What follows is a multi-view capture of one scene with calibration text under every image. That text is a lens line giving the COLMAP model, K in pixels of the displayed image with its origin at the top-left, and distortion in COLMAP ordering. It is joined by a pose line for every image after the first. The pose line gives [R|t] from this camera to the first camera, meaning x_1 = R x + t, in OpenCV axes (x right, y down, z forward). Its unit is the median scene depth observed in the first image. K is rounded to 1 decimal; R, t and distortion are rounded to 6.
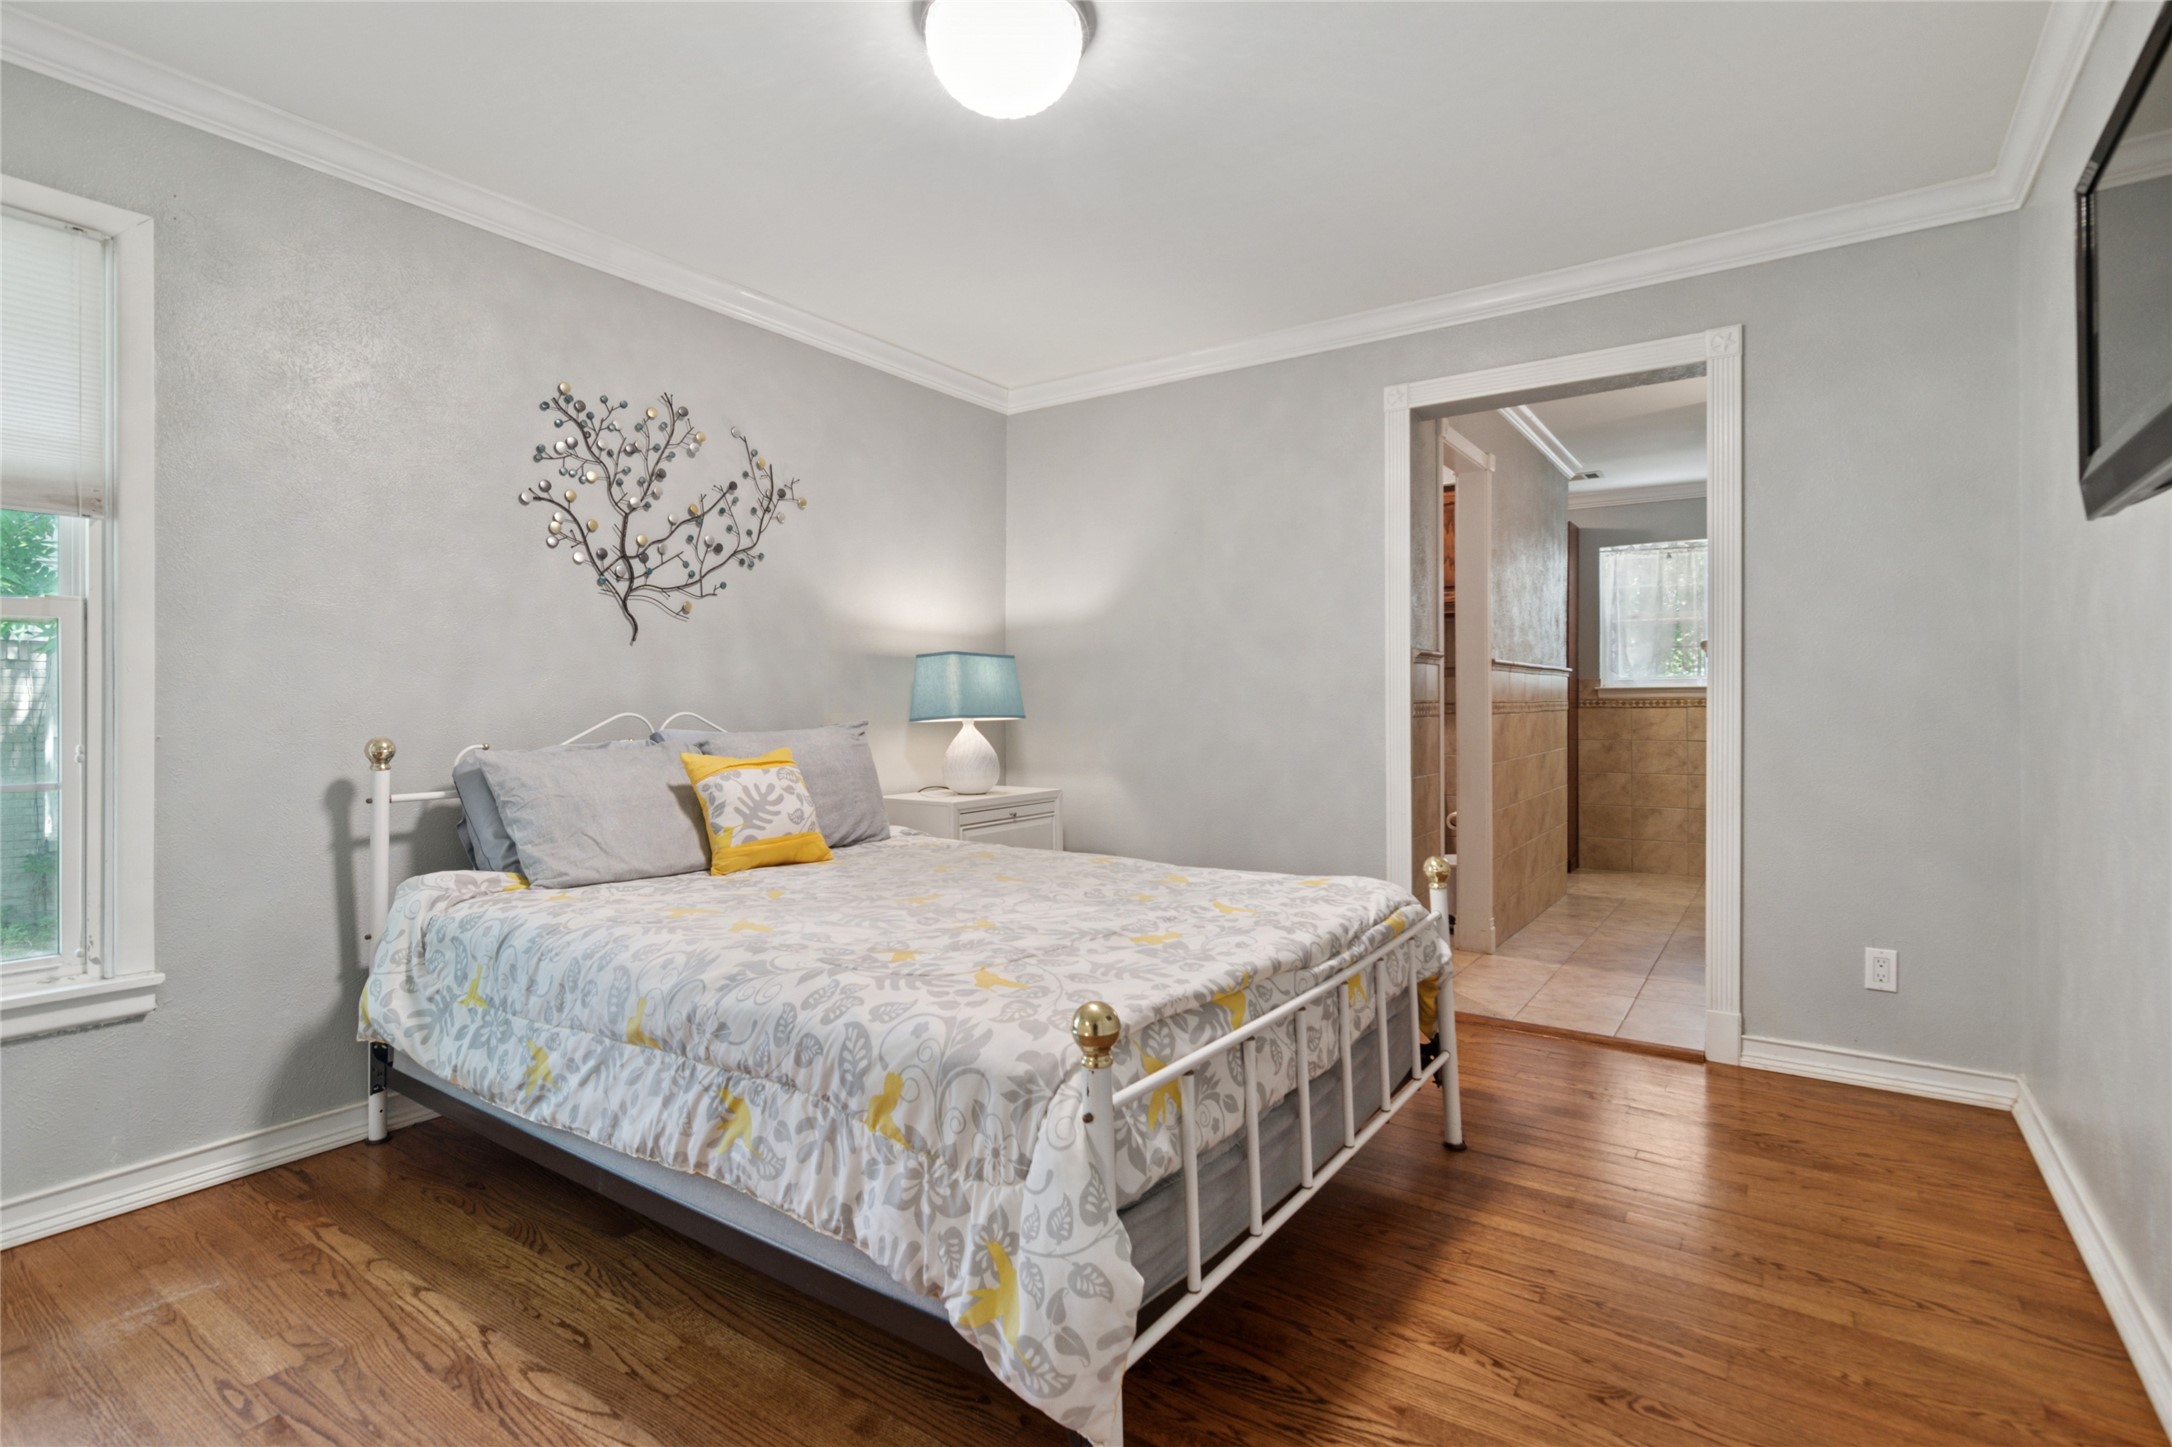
lens RADIAL K [[1049.5, 0, 1087.0], [0, 1049.5, 700.0], [0, 0, 1]] dist [-0.001546, 0.000416]
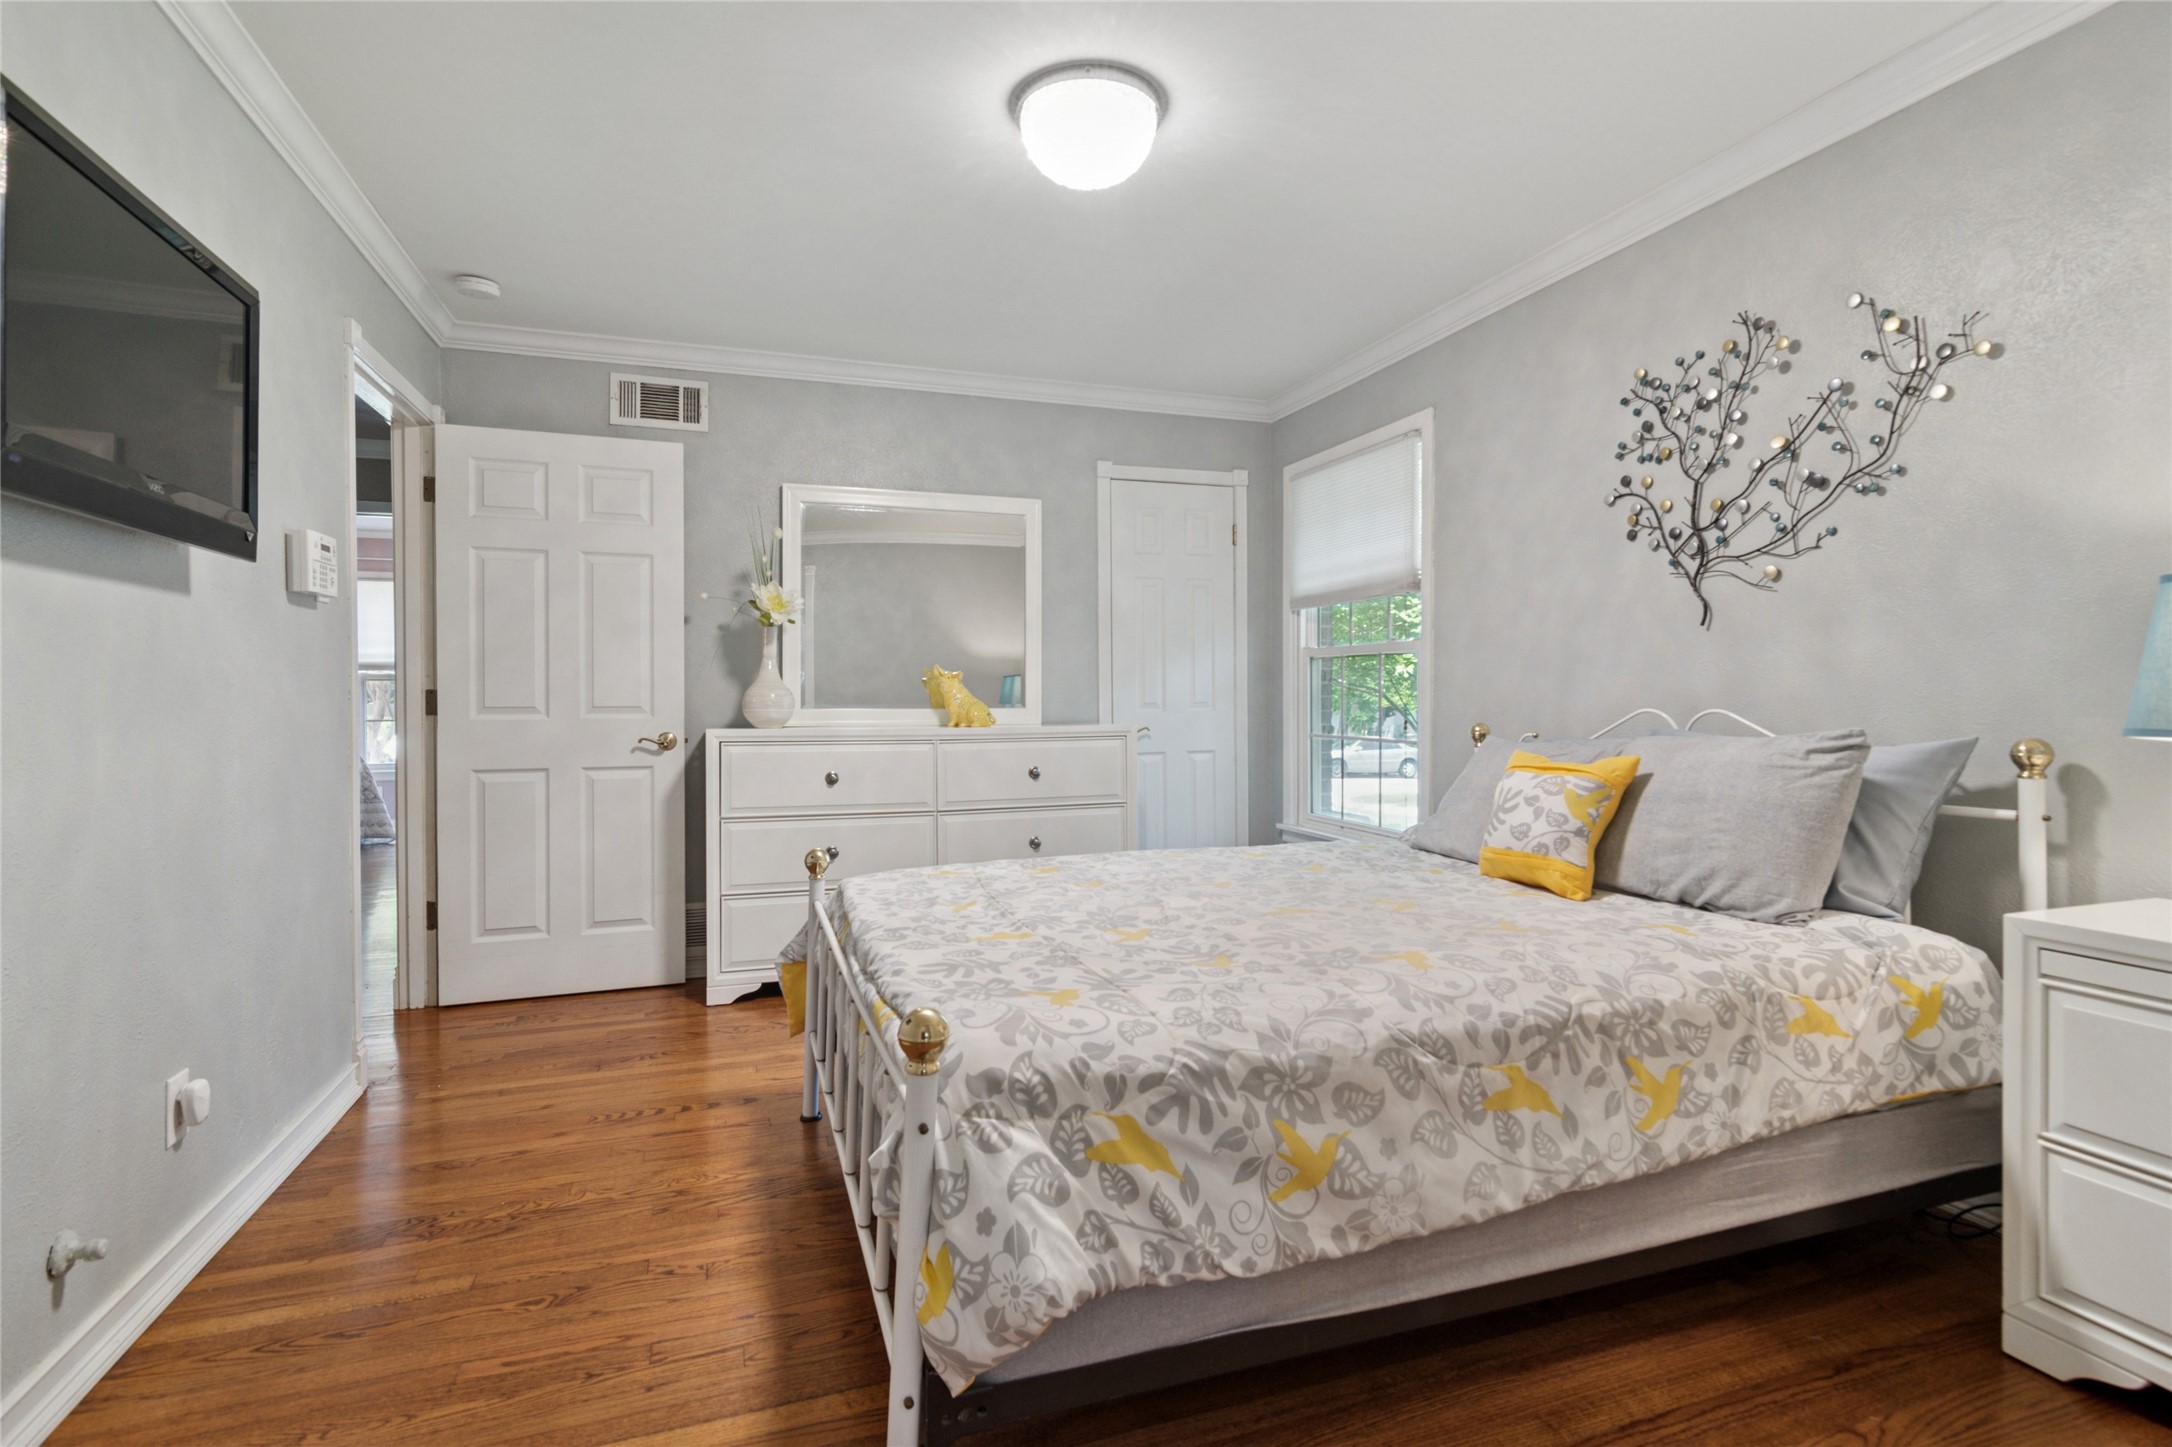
lens RADIAL K [[1049.5, 0, 1087.0], [0, 1049.5, 700.0], [0, 0, 1]] dist [-0.001546, 0.000416]
pose [[-0.583684, 0.006995, -0.811951, 0.564455], [0.002075, 0.999972, 0.007124, -0.002058], [0.811978, 0.002474, -0.583683, 1.093017]]
